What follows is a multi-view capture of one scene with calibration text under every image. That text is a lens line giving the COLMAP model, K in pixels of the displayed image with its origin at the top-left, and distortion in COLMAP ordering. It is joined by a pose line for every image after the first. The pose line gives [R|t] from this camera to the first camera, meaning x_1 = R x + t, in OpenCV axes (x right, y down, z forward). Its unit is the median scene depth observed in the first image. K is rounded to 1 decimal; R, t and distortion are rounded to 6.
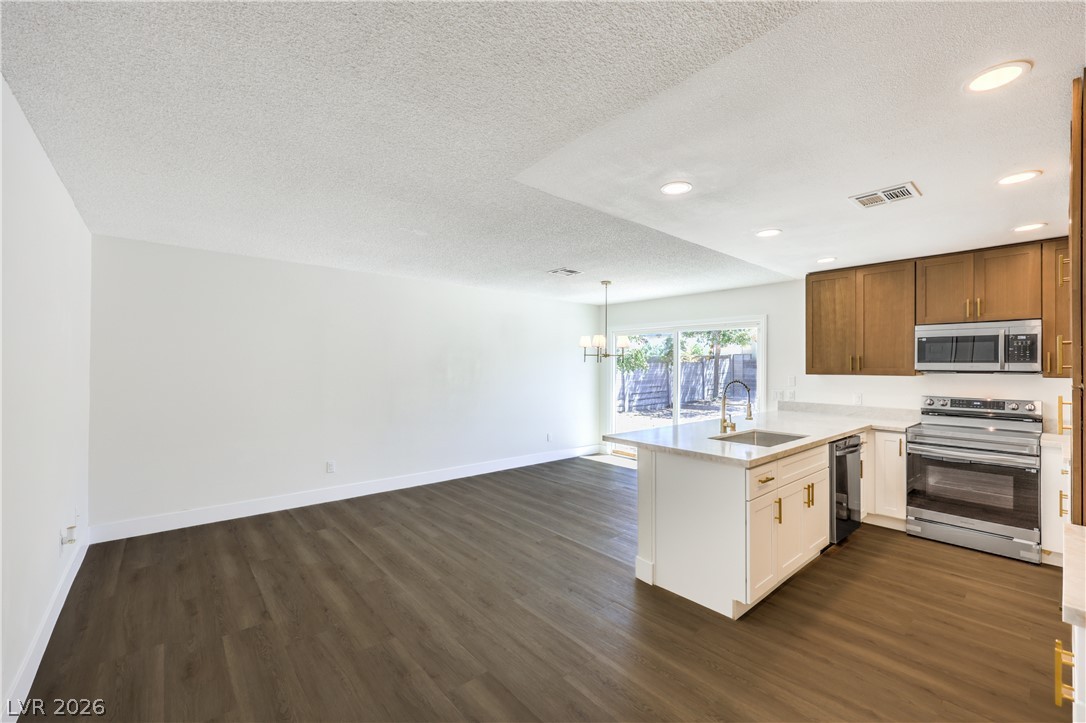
lens RADIAL K [[440.6, 0, 549.2], [0, 440.6, 363.2], [0, 0, 1]] dist [0.001198, 0.000092]
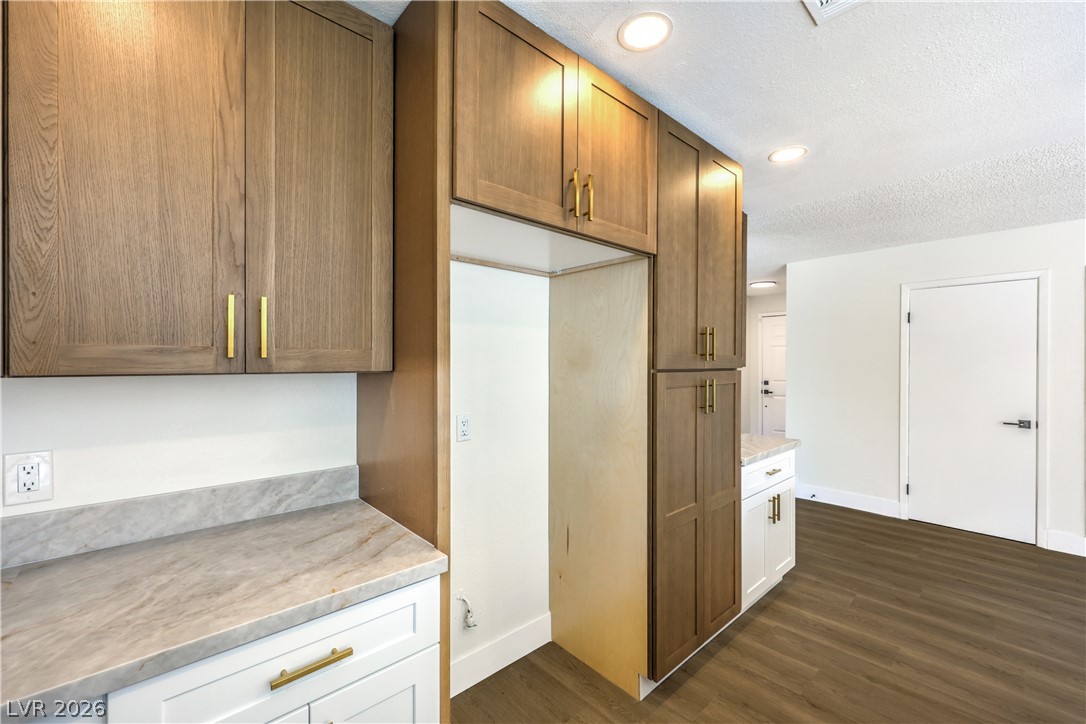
lens RADIAL K [[440.6, 0, 549.2], [0, 440.6, 363.7], [0, 0, 1]] dist [0.001198, 0.000092]
pose [[-0.999496, -0.008211, -0.030653, 0.719707], [-0.008016, 0.999947, -0.006475, 0.019243], [0.030704, -0.006226, -0.999509, 0.951125]]
